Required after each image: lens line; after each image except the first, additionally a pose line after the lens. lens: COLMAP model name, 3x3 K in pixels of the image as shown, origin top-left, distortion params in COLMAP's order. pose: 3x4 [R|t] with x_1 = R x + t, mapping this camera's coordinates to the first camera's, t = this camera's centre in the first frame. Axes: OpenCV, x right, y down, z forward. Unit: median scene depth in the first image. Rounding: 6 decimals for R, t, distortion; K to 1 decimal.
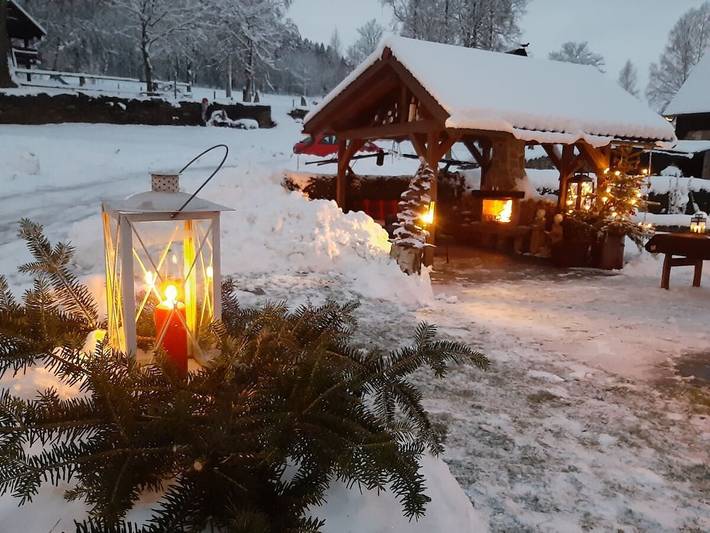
lens RADIAL K [[471.7, 0, 355.0], [0, 471.7, 266.7], [0, 0, 1]] dist [0.004157, 0.000580]
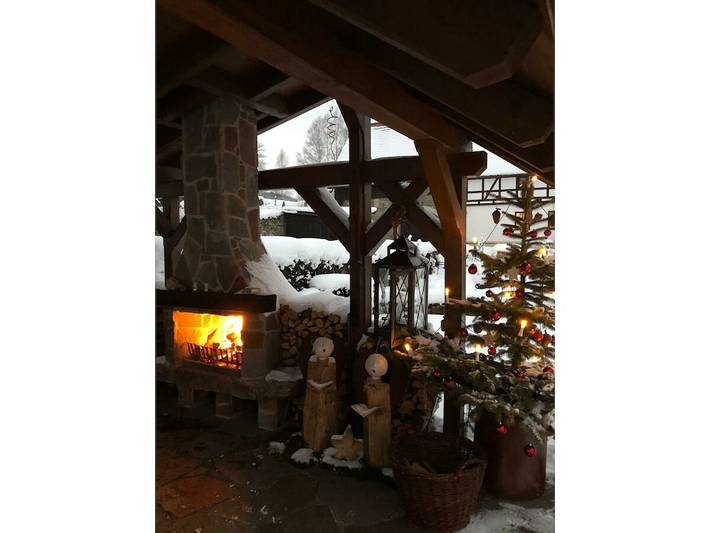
lens RADIAL K [[471.7, 0, 356.0], [0, 471.7, 266.6], [0, 0, 1]] dist [0.004157, 0.000580]
pose [[0.805572, -0.036960, 0.591344, 0.165743], [0.122241, 0.986948, -0.104841, -0.124155], [-0.579750, 0.156743, 0.799576, 0.597141]]
